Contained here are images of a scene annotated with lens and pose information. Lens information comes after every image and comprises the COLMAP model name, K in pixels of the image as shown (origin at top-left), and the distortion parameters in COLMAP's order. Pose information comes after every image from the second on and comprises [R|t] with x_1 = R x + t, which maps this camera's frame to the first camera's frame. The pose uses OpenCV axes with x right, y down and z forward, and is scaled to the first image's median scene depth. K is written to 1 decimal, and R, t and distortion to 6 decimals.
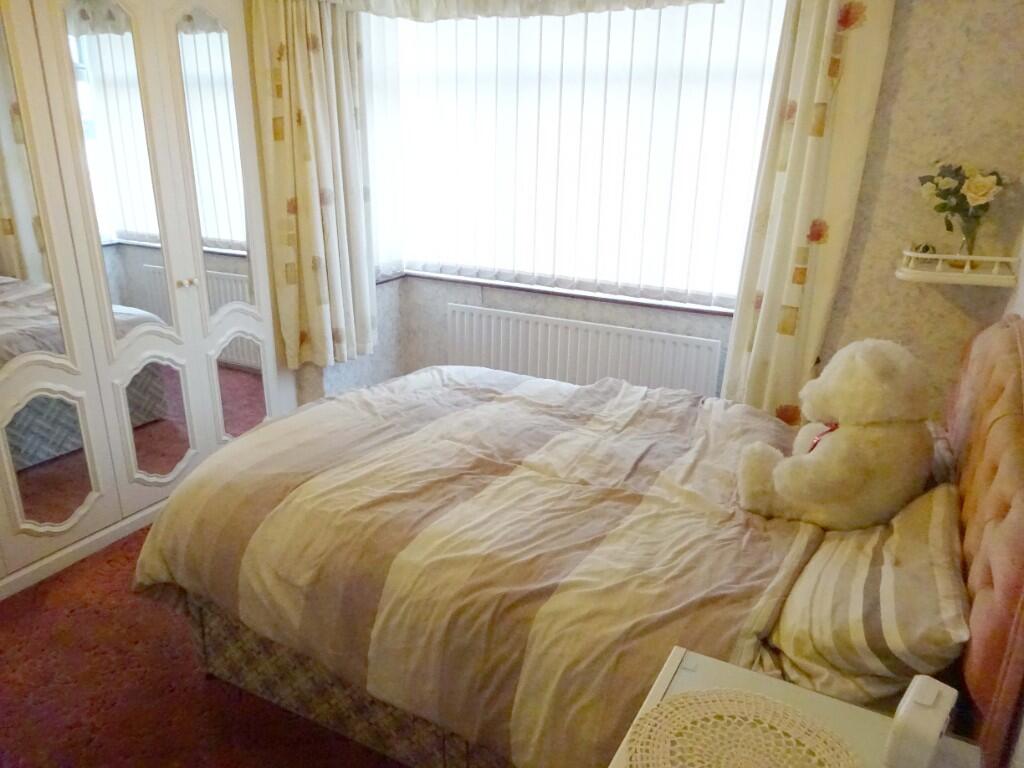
lens RADIAL K [[753.1, 0, 512.8], [0, 753.1, 379.0], [0, 0, 1]] dist [0.000203, -0.004202]
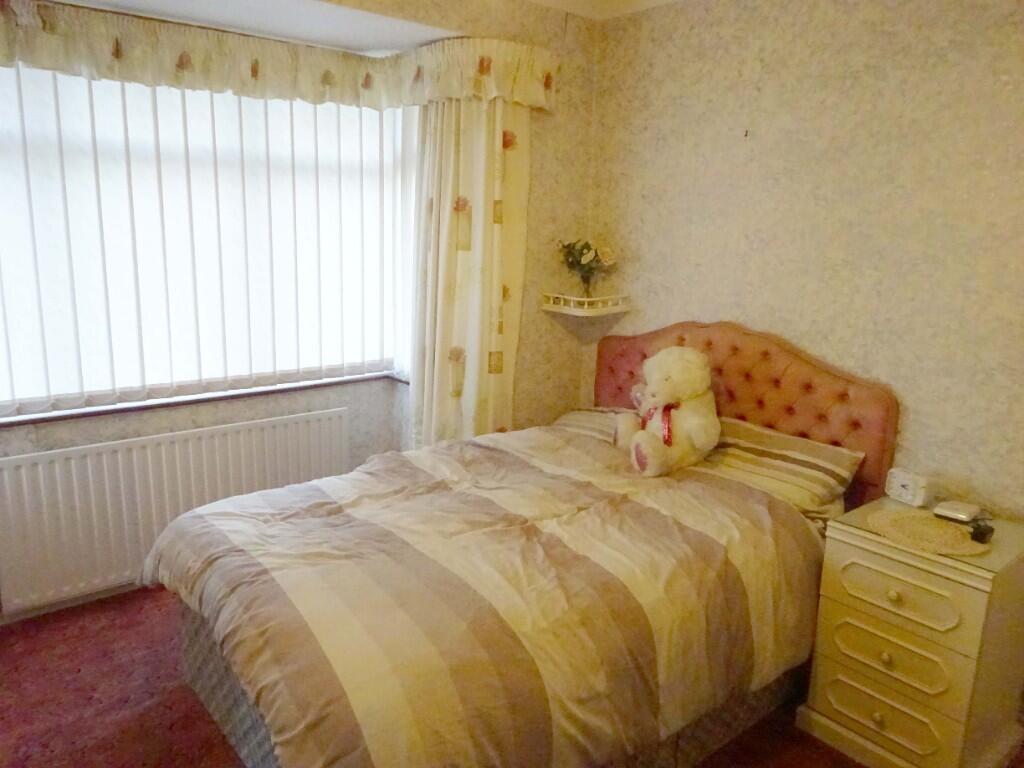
lens RADIAL K [[753.1, 0, 512.8], [0, 753.1, 379.0], [0, 0, 1]] dist [0.000203, -0.004202]
pose [[0.378025, -0.190787, 0.905923, -0.723374], [0.277408, 0.956916, 0.085769, -0.139644], [-0.883256, 0.218887, 0.414664, 0.404806]]
